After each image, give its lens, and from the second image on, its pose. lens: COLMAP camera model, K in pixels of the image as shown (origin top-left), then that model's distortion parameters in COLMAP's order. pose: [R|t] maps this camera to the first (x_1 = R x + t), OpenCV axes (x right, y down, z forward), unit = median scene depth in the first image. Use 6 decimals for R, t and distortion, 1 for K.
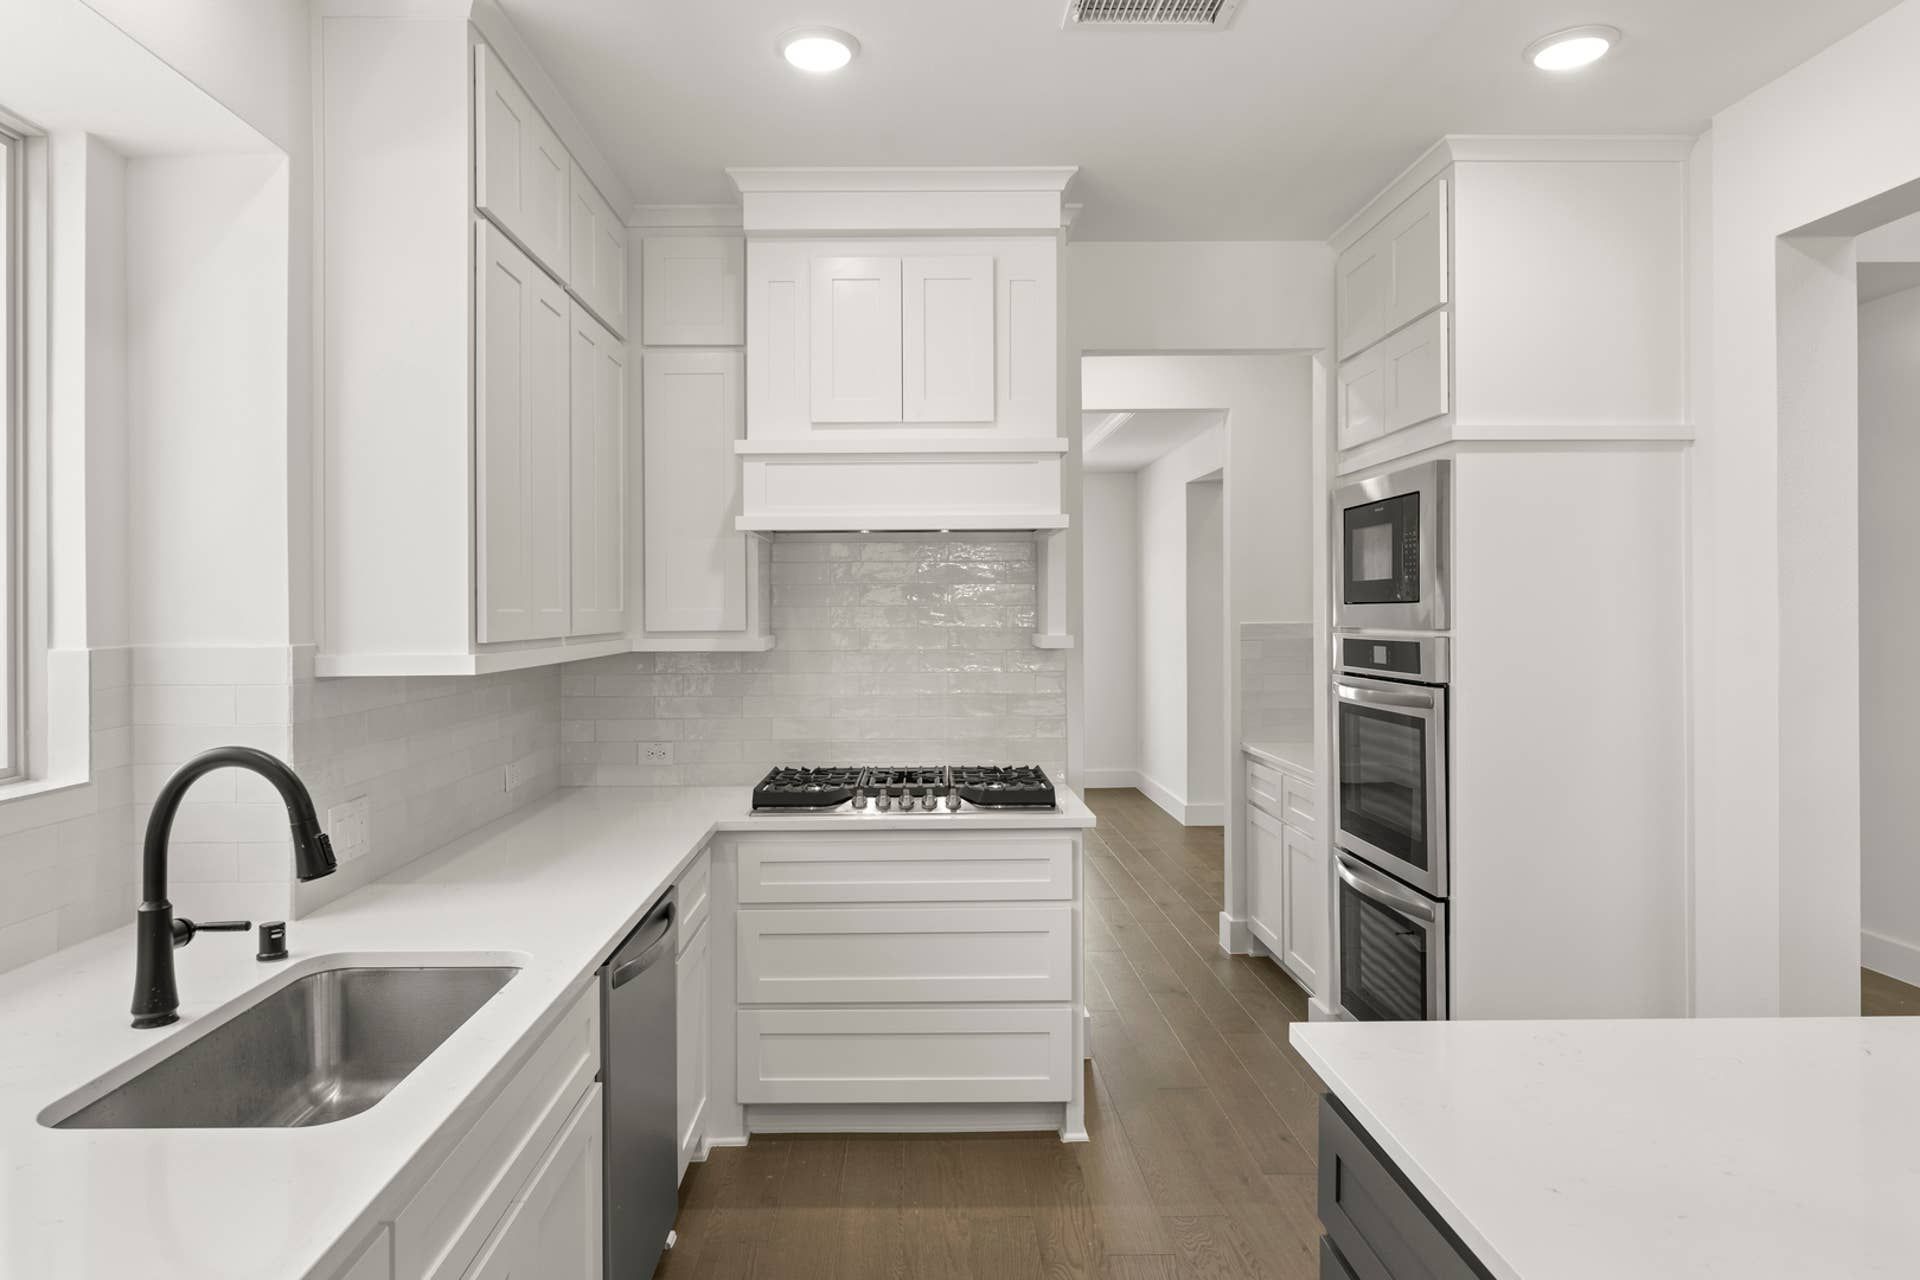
lens RADIAL K [[1182.8, 0, 906.7], [0, 1182.8, 612.0], [0, 0, 1]] dist [-0.005205, -0.000263]
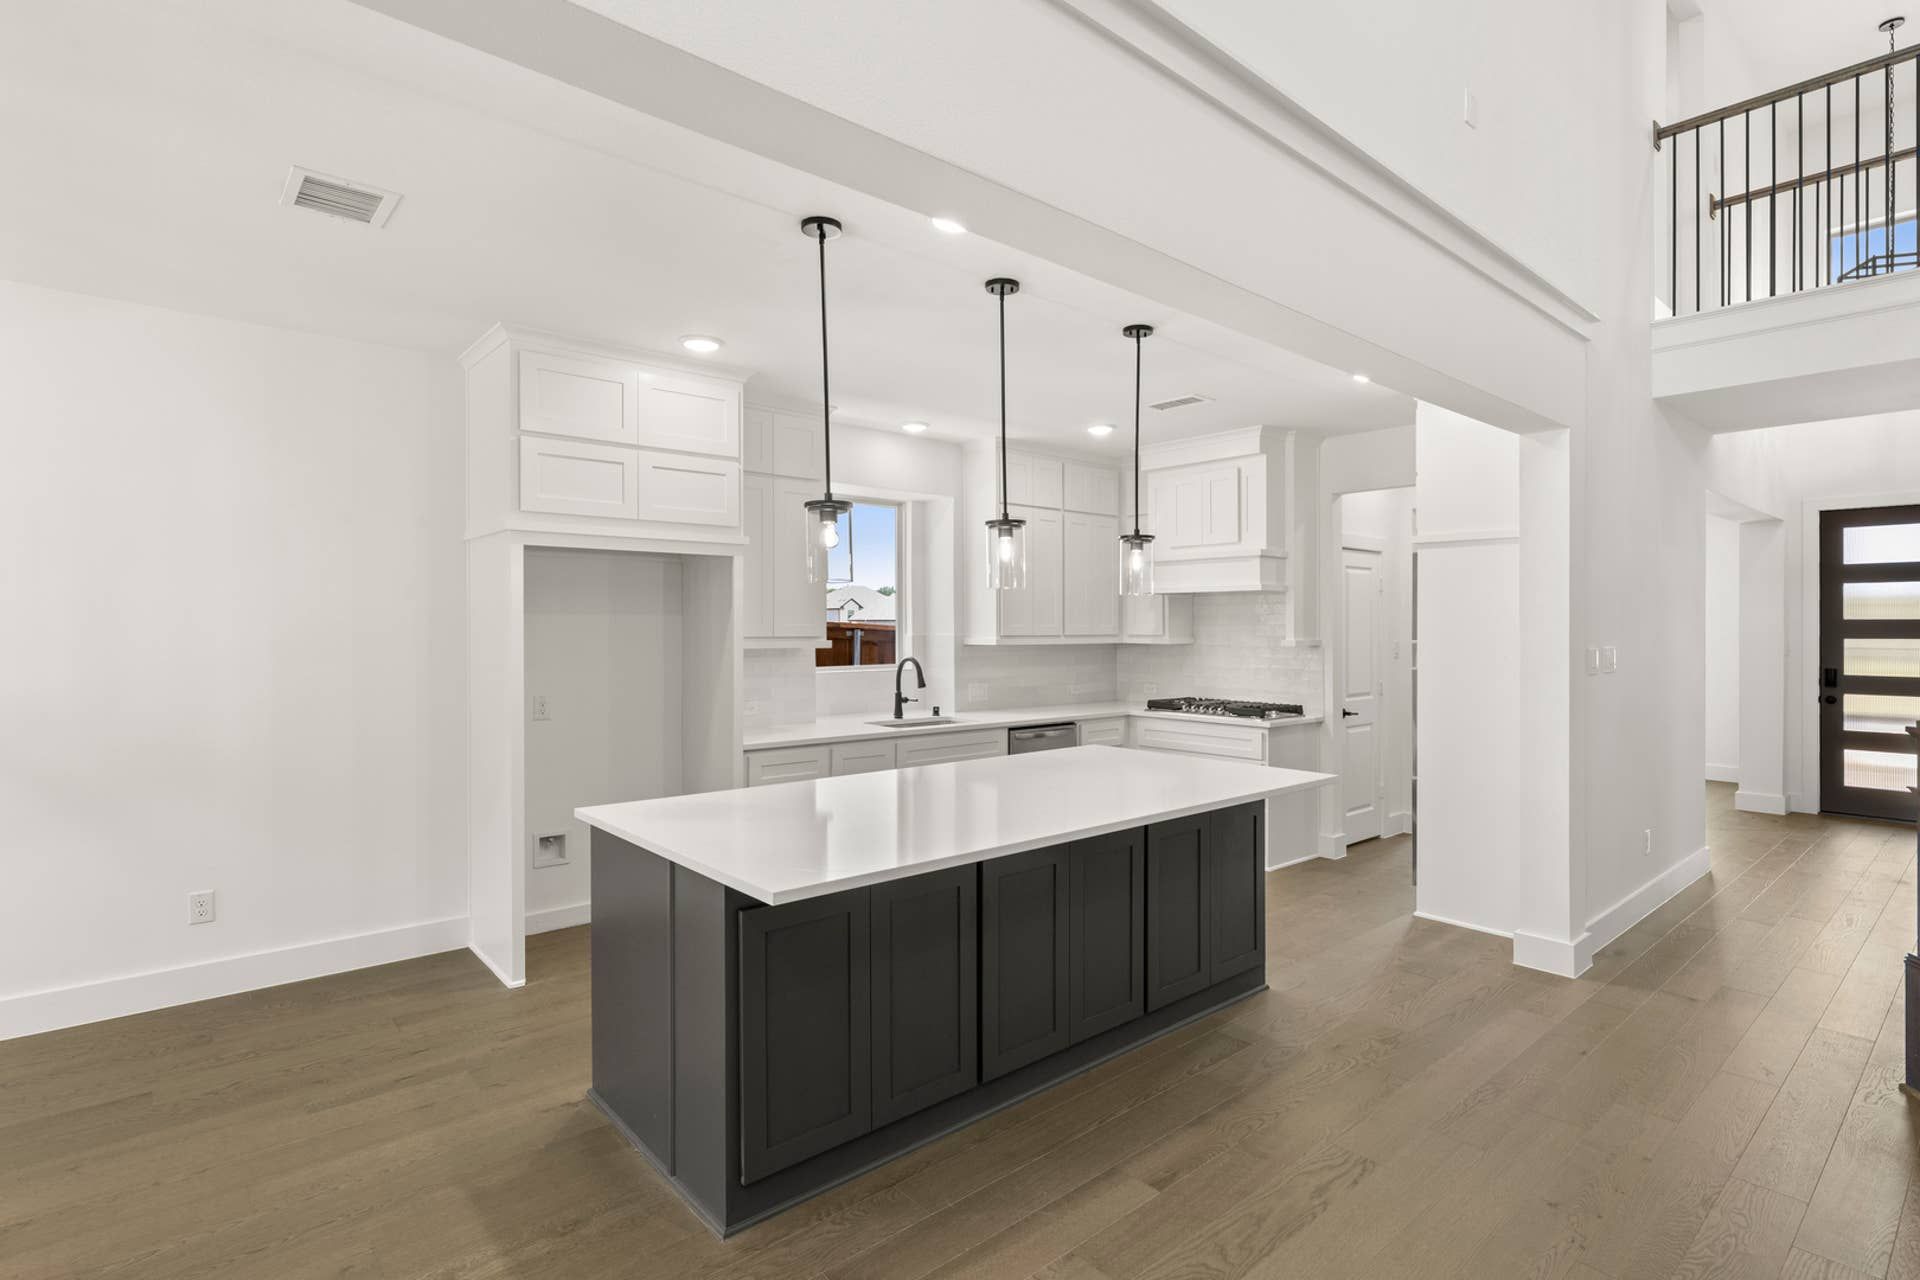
lens RADIAL K [[928.9, 0, 933.4], [0, 928.9, 621.4], [0, 0, 1]] dist [-0.001959, -0.000386]
pose [[0.639198, 0.003942, -0.769032, 1.051492], [-0.009867, 0.999947, -0.003076, -0.001842], [0.768979, 0.009554, 0.639203, -0.551269]]
